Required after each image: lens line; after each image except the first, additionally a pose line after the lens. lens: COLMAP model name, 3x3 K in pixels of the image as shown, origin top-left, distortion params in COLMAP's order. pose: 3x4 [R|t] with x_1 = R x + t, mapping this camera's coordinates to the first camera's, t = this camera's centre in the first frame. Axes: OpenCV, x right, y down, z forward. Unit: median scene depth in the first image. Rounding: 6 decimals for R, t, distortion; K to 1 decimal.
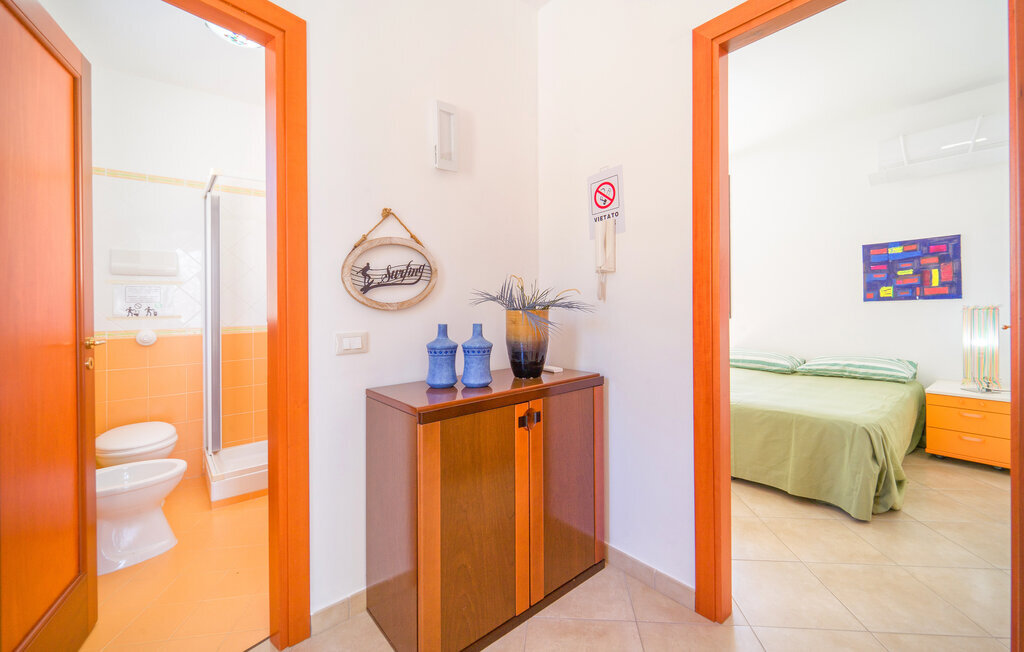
lens RADIAL K [[411.3, 0, 503.5], [0, 411.3, 299.3], [0, 0, 1]] dist [0.000001, -0.000744]
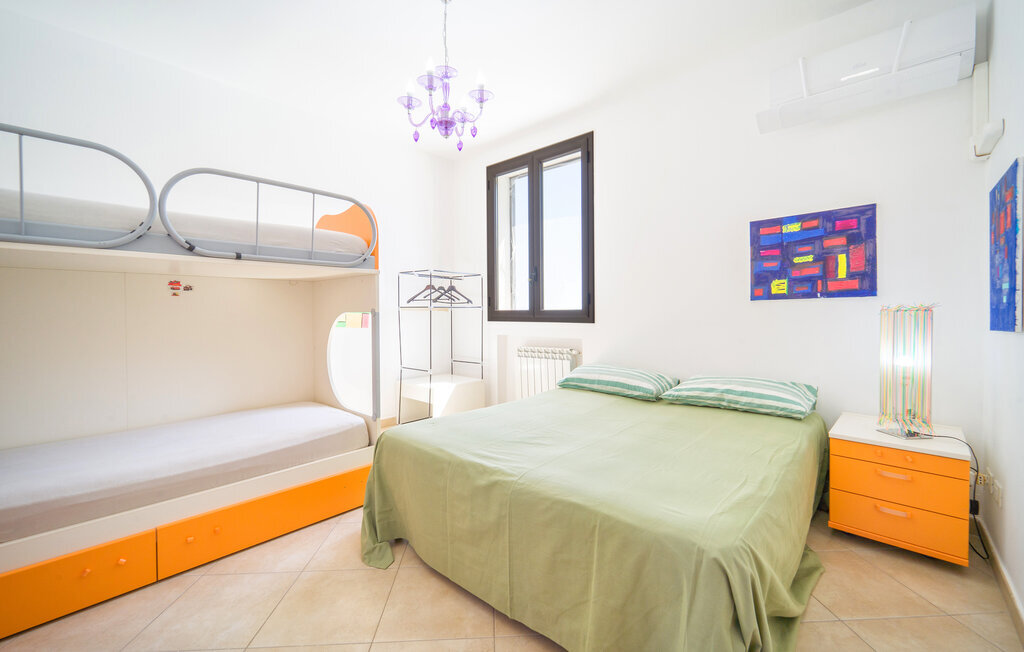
lens RADIAL K [[411.3, 0, 486.8], [0, 411.3, 303.9], [0, 0, 1]] dist [0.000001, -0.000744]
pose [[0.993164, 0.011599, 0.116146, 0.374874], [-0.011603, 0.999932, -0.000639, 0.019583], [-0.116146, -0.000713, 0.993232, 0.380662]]
